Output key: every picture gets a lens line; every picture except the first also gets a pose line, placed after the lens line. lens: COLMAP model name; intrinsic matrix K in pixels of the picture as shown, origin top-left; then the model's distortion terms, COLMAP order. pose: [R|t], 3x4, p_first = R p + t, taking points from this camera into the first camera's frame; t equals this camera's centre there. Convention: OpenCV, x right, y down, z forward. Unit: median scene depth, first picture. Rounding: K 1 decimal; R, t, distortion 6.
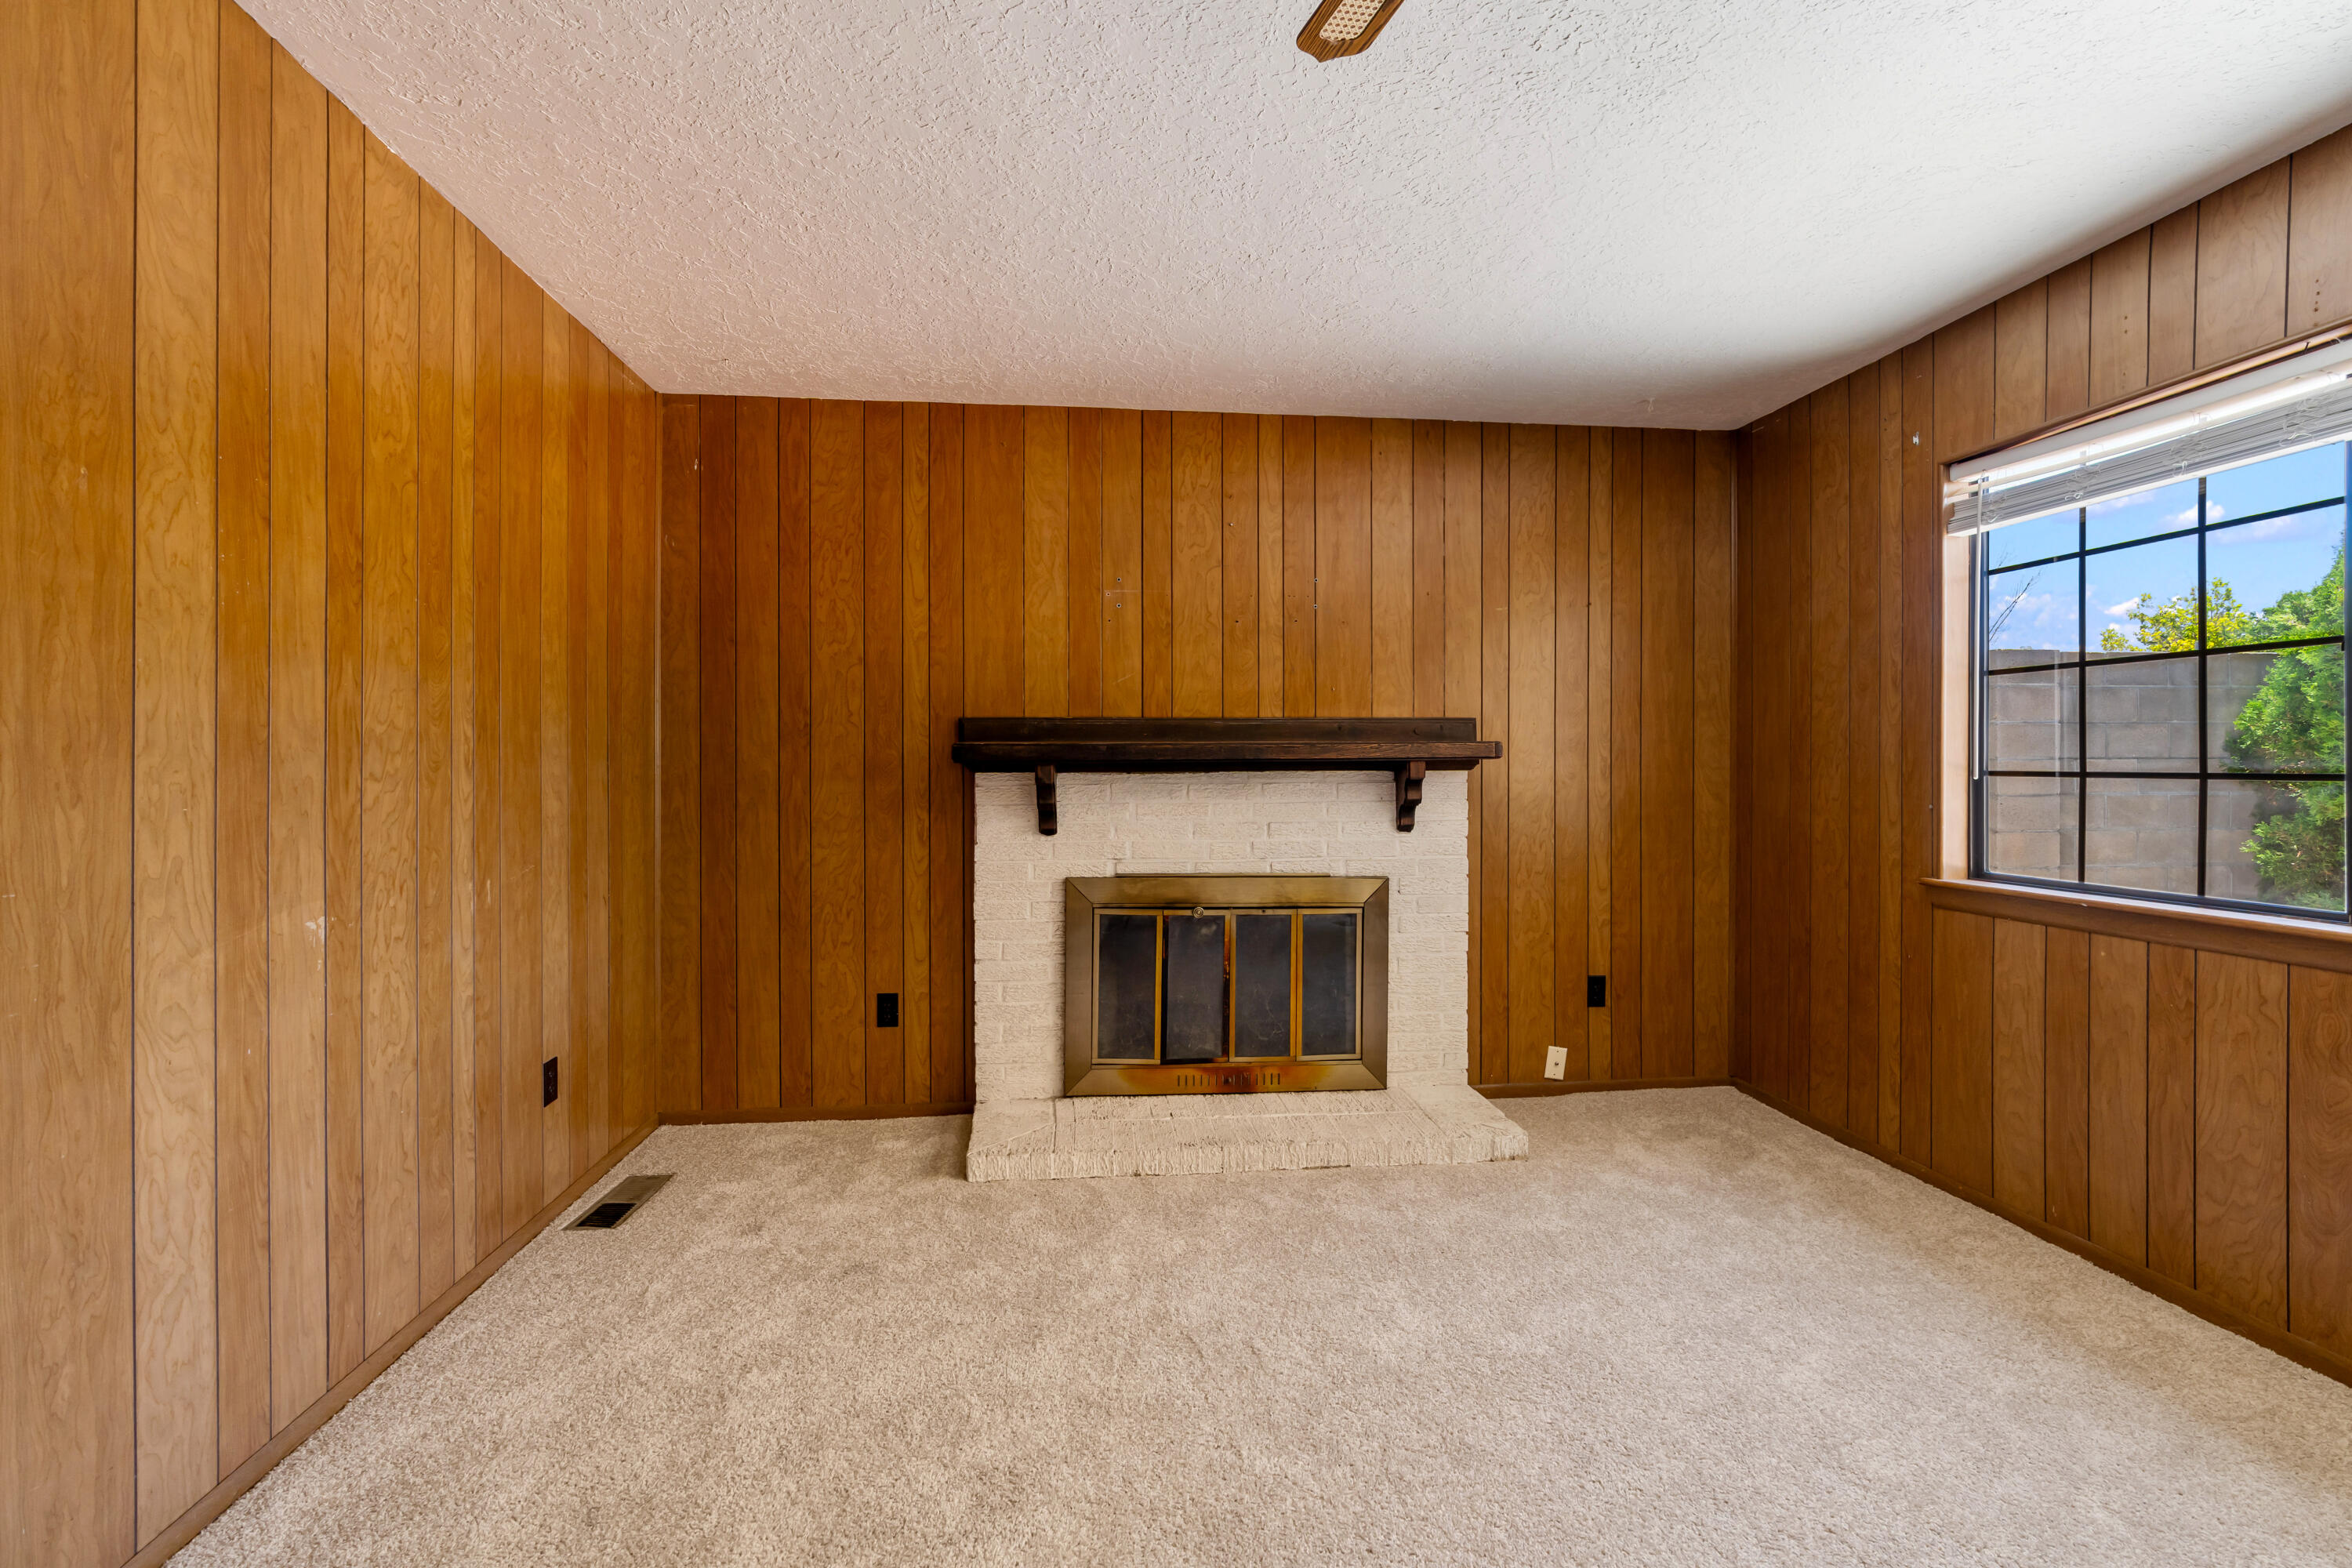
lens RADIAL K [[1087.9, 0, 1175.3], [0, 1087.9, 773.1], [0, 0, 1]] dist [-0.003543, 0.000371]
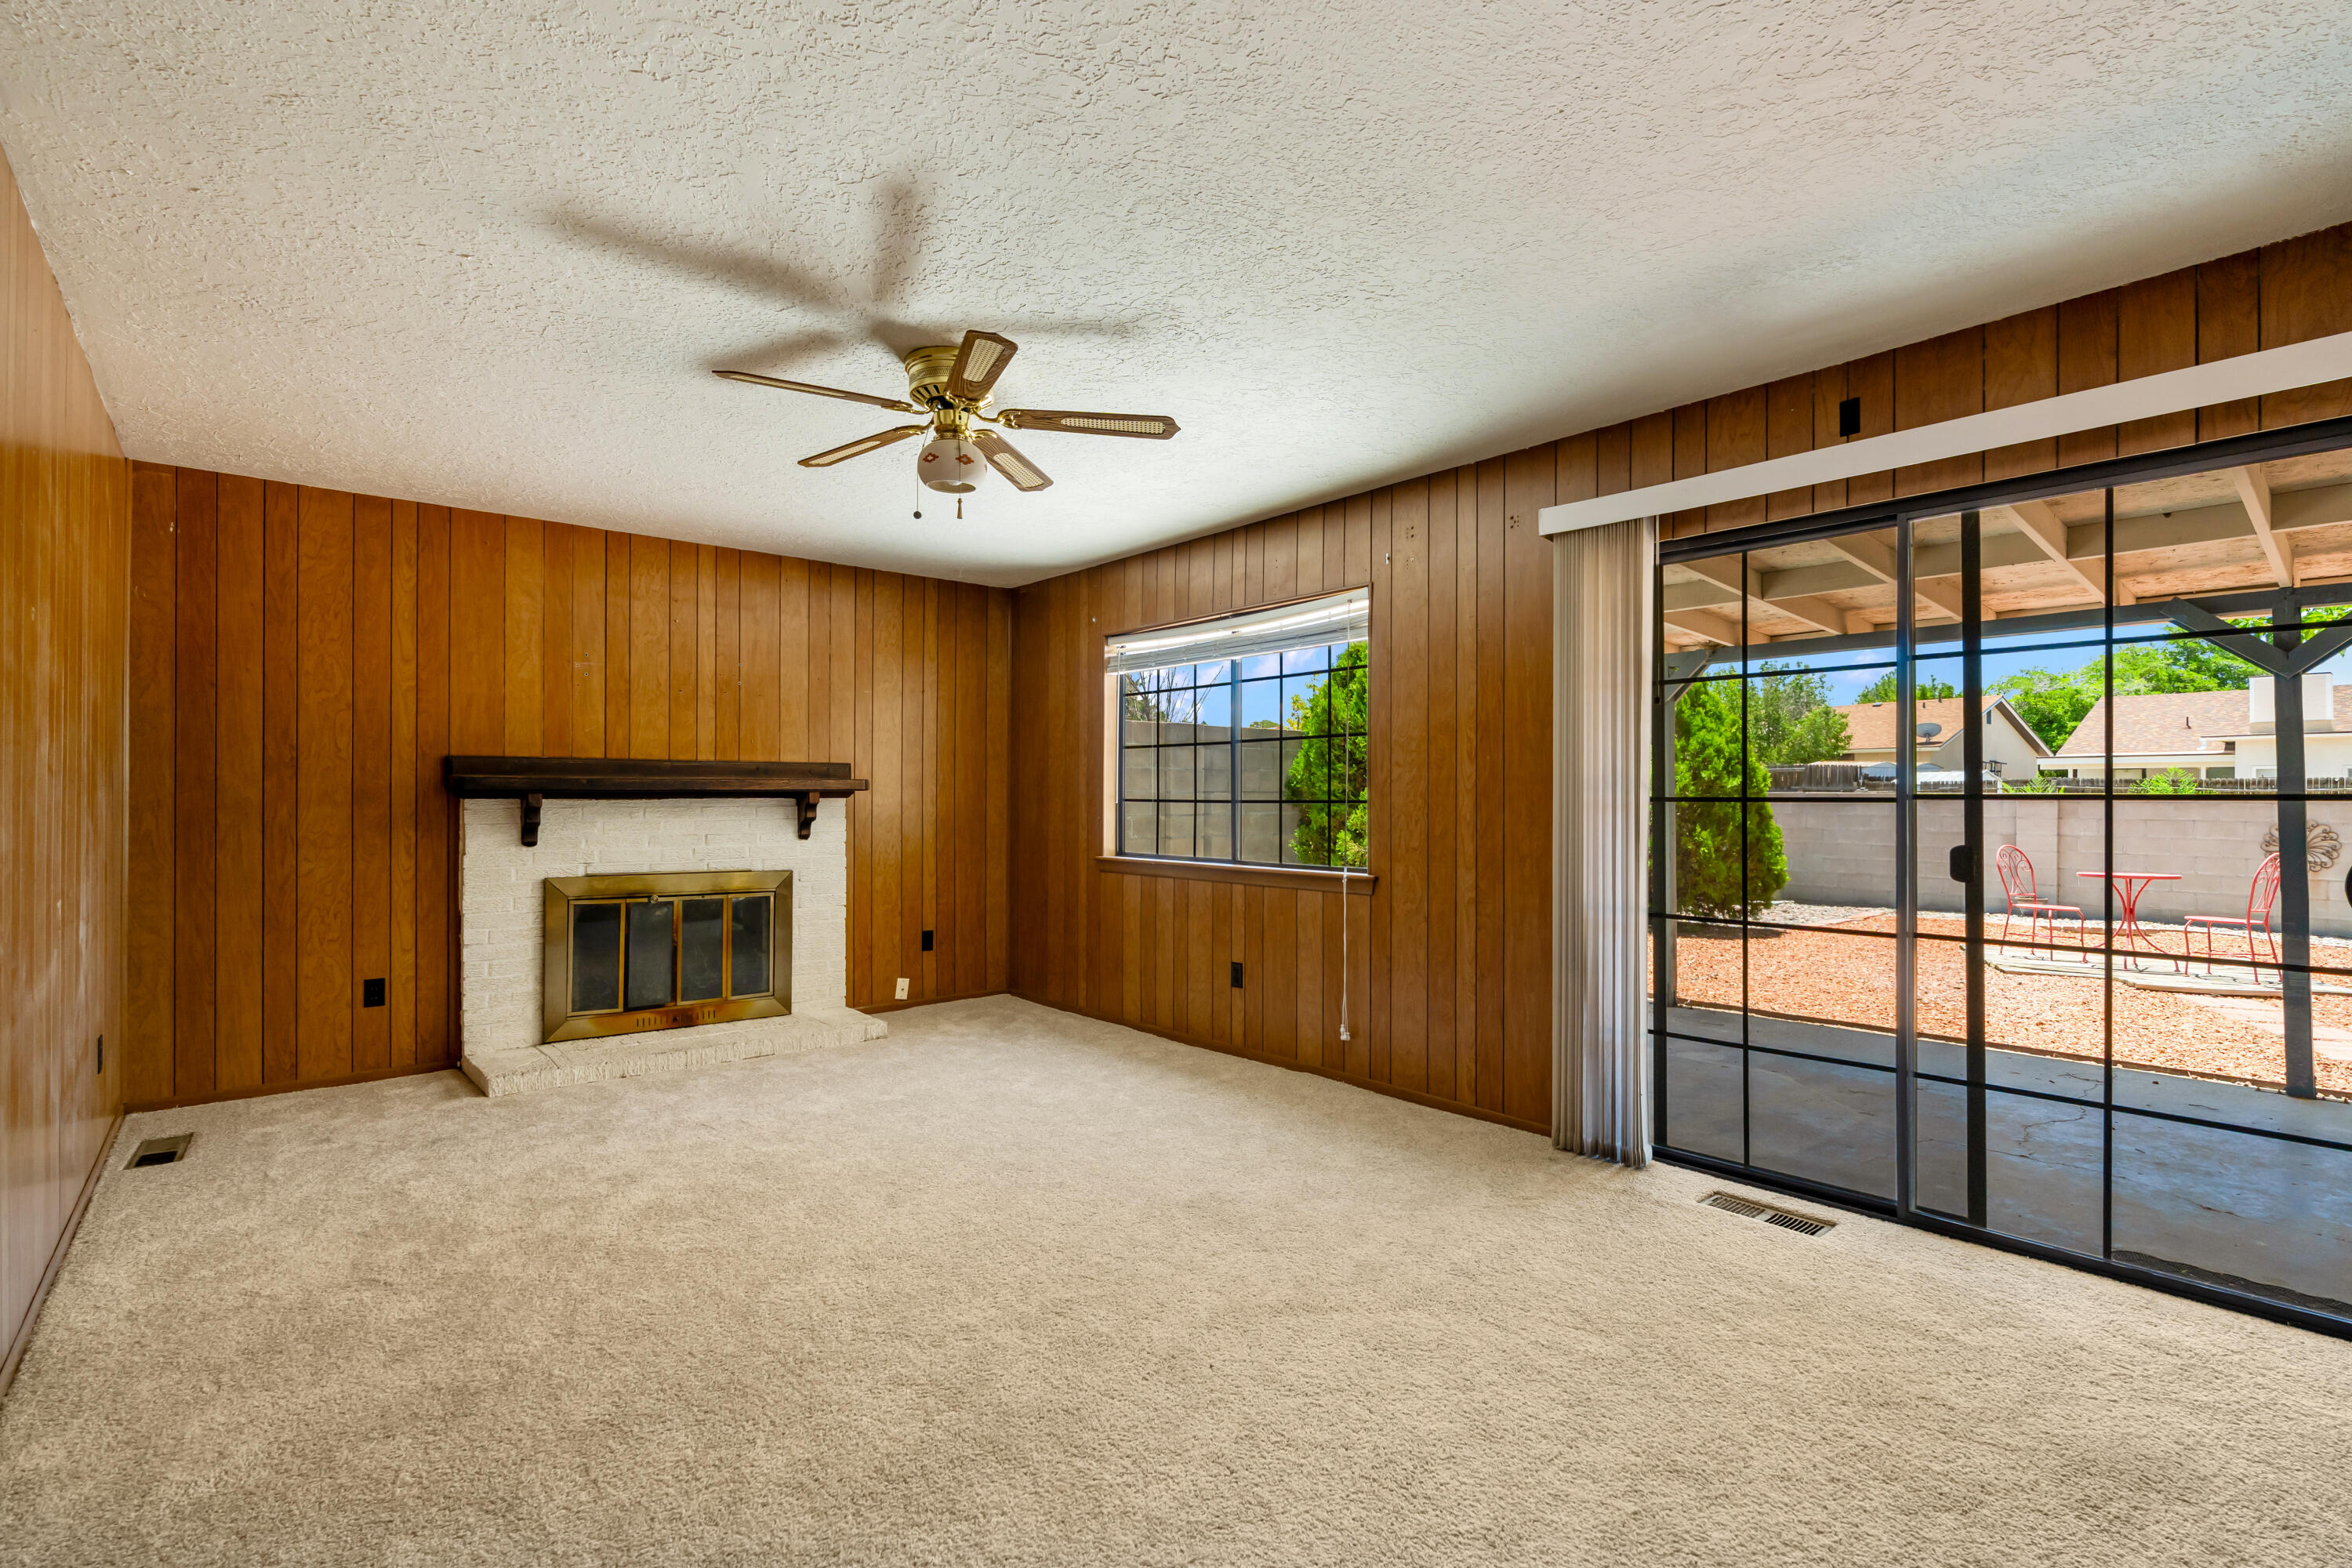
lens RADIAL K [[1087.9, 0, 1175.2], [0, 1087.9, 790.9], [0, 0, 1]] dist [-0.003543, 0.000371]
pose [[0.829089, 0.006038, 0.559085, -0.203886], [0.000047, 0.999941, -0.010870, 0.004065], [-0.559117, 0.009038, 0.829039, -0.525539]]
